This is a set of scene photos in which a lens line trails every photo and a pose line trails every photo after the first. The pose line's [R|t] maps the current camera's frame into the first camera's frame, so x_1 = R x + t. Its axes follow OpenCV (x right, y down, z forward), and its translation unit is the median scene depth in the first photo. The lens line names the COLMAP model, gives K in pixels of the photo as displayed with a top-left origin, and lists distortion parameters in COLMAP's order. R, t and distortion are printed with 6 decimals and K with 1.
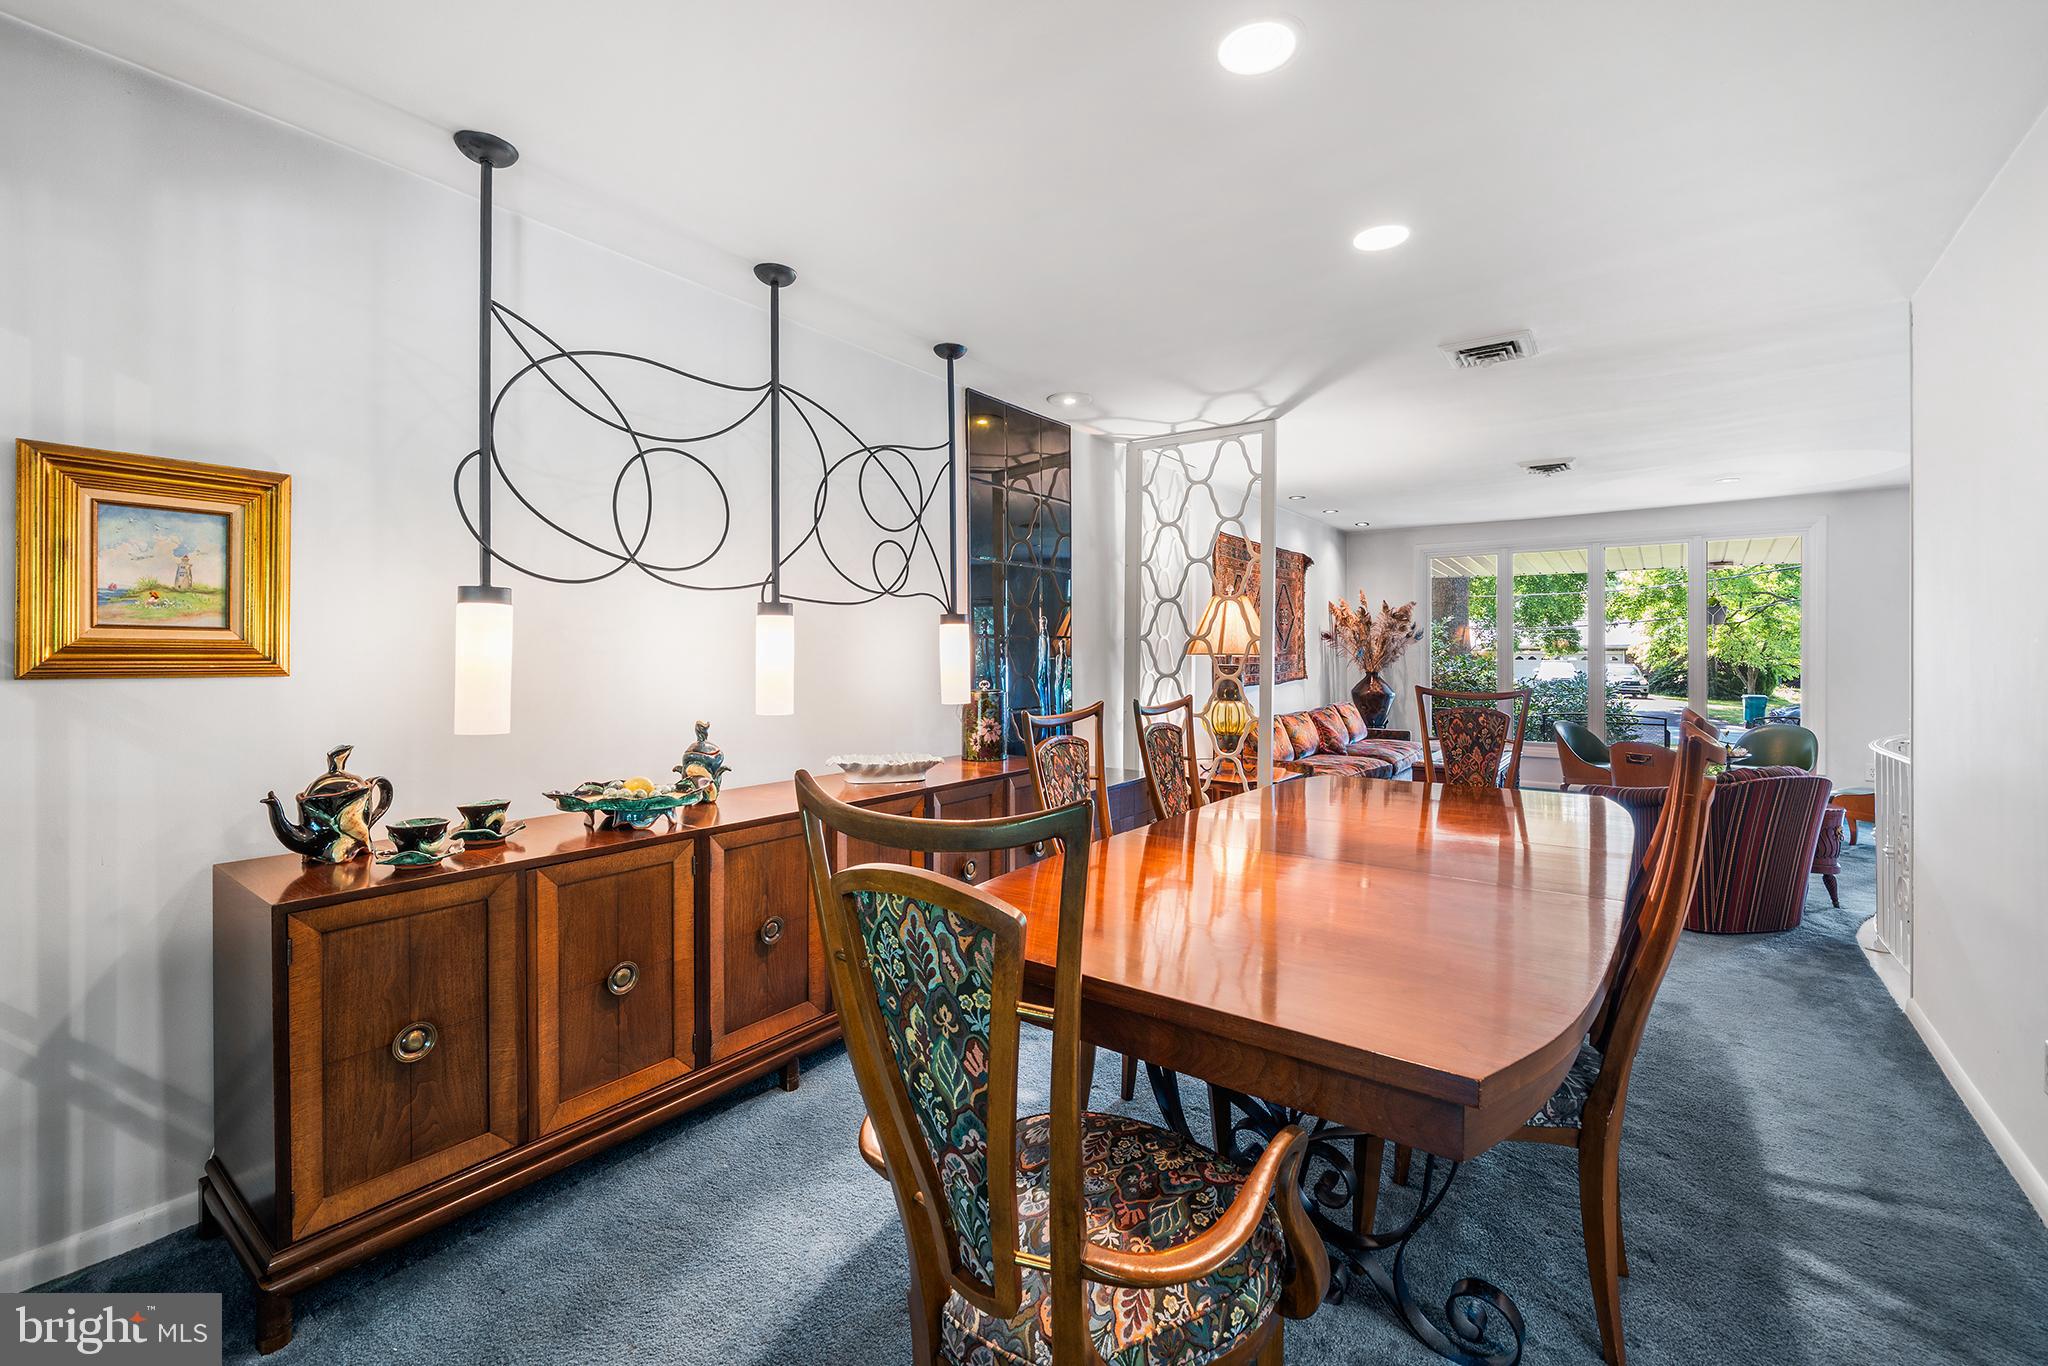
lens RADIAL K [[844.4, 0, 1018.5], [0, 844.4, 653.0], [0, 0, 1]] dist [-0.001896, -0.000252]
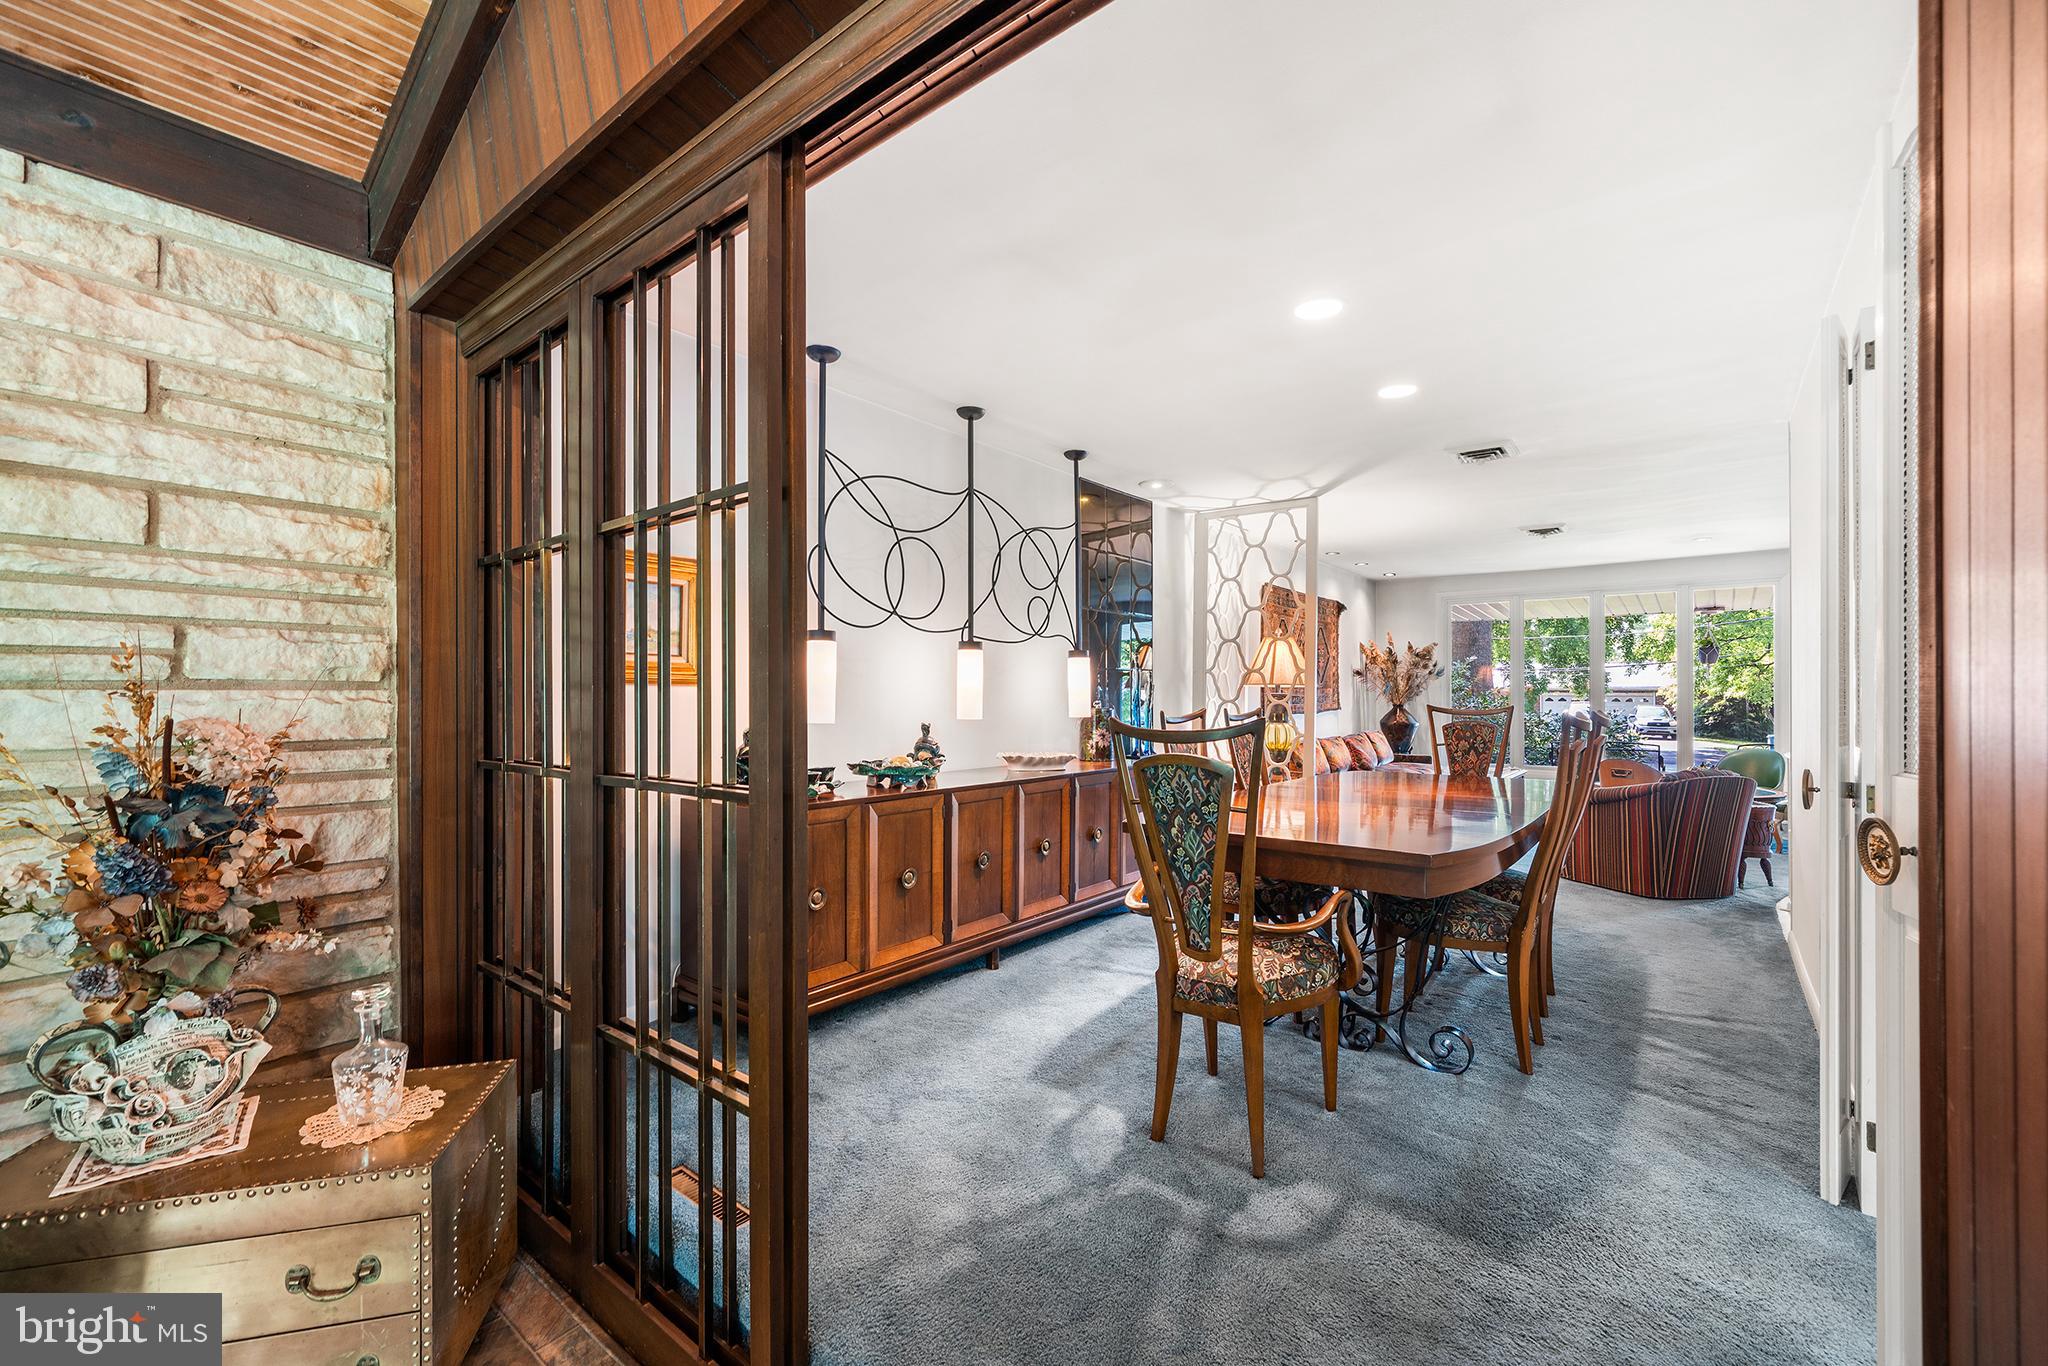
lens RADIAL K [[841.6, 0, 1022.2], [0, 841.6, 692.7], [0, 0, 1]] dist [-0.001895, 0.000118]
pose [[0.999592, 0.002112, -0.028487, -0.122998], [-0.002196, 0.999993, -0.002885, 0.024421], [0.028481, 0.002947, 0.999590, -0.327442]]
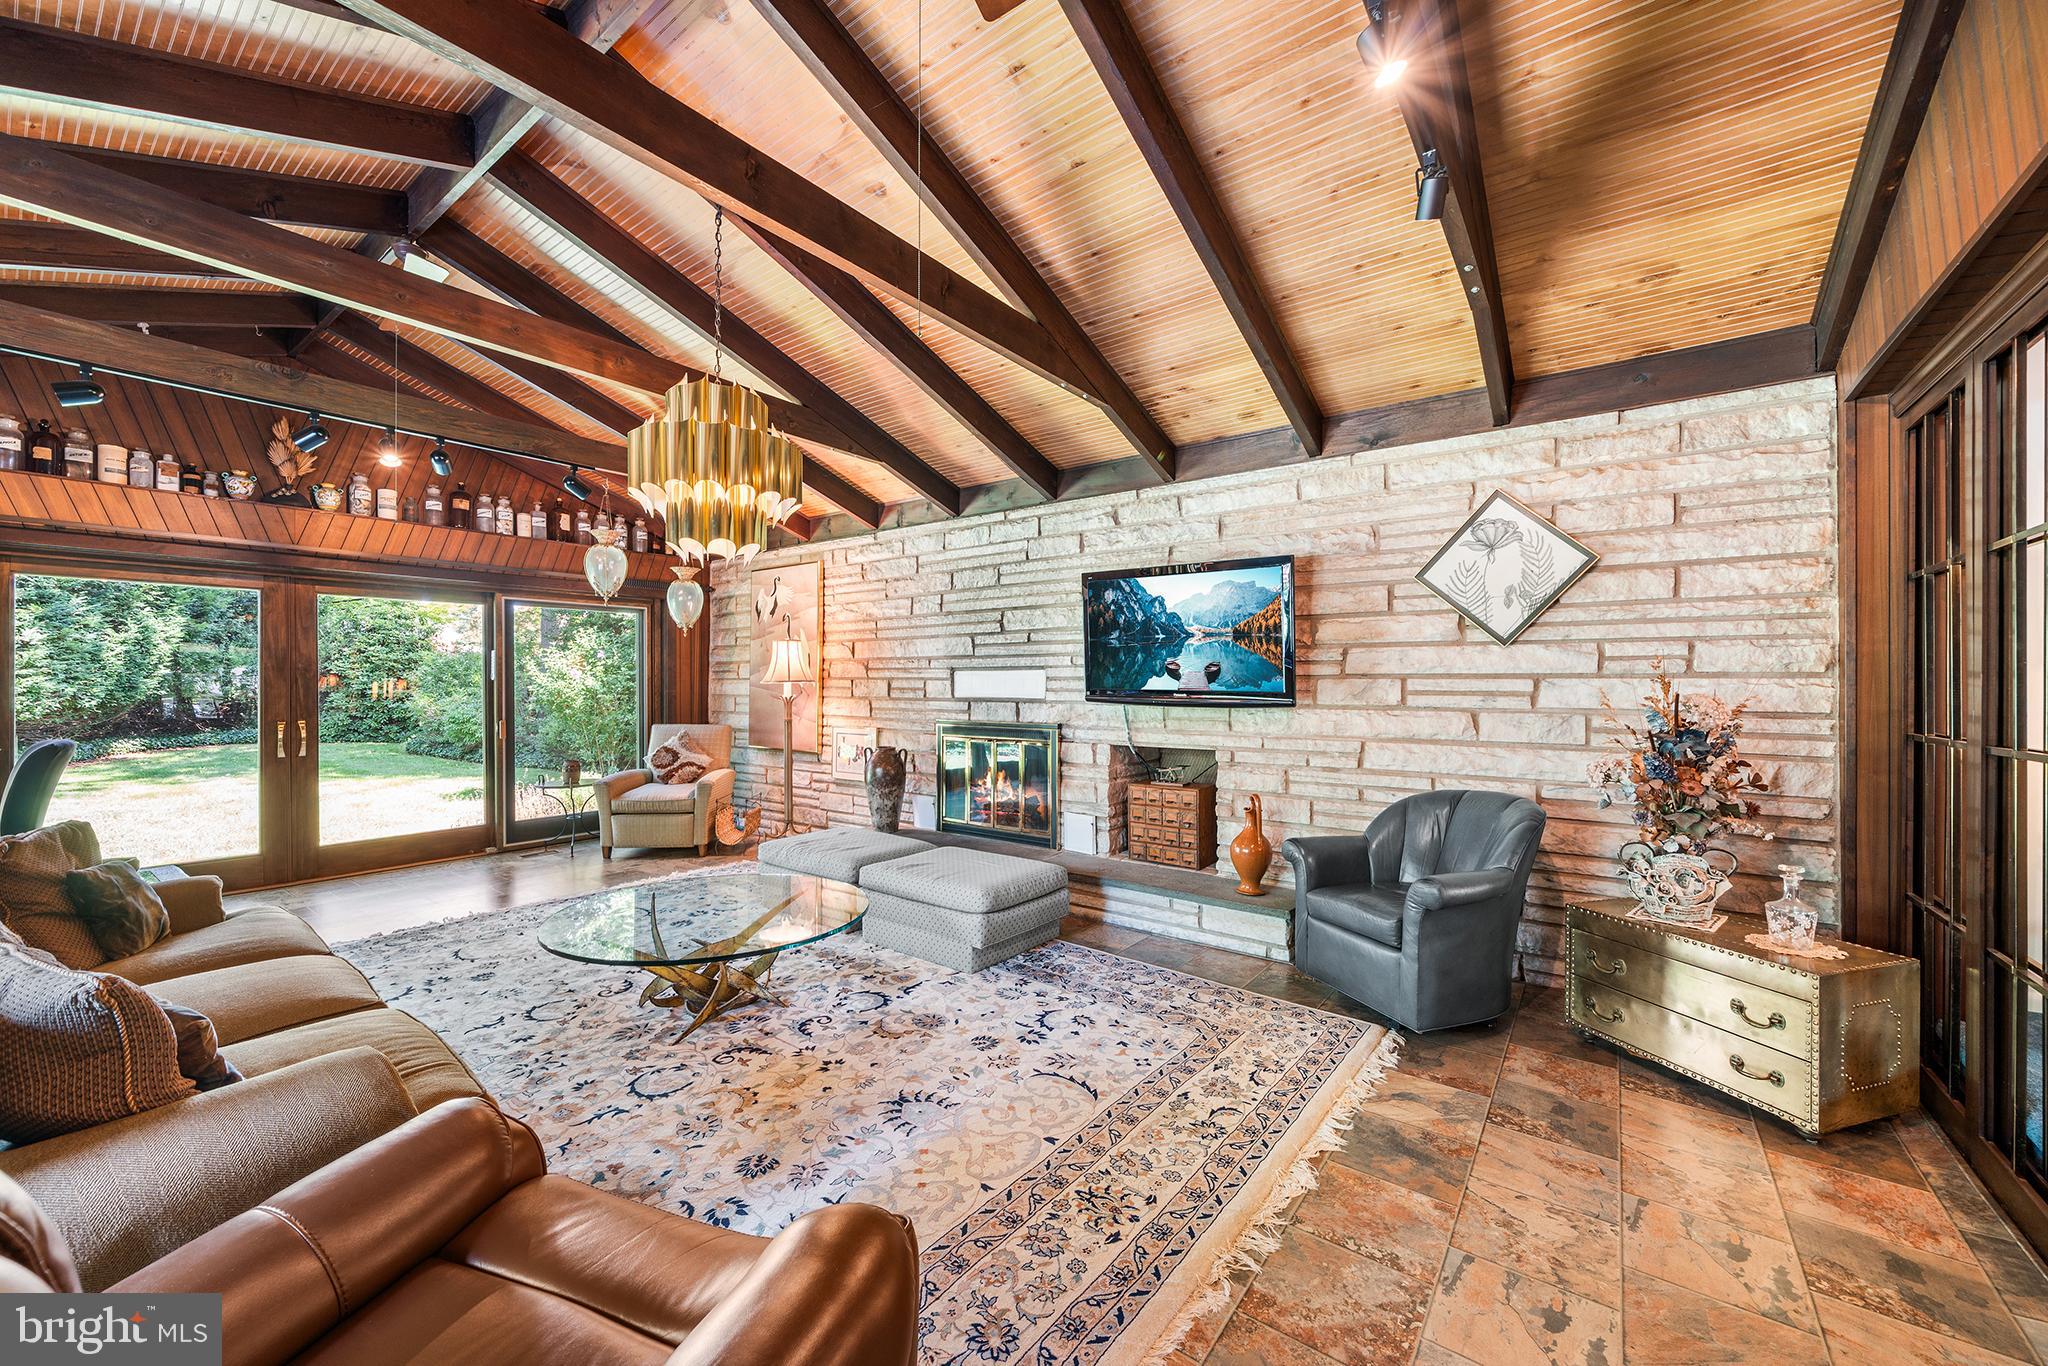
lens RADIAL K [[778.8, 0, 1024.0], [0, 778.8, 683.0], [0, 0, 1]] dist [-0.002176, -0.000155]
pose [[0.007886, 0.005096, -0.999956, 0.190849], [-0.002384, 0.999984, 0.005077, 0.024676], [0.999966, 0.002344, 0.007898, -0.560888]]
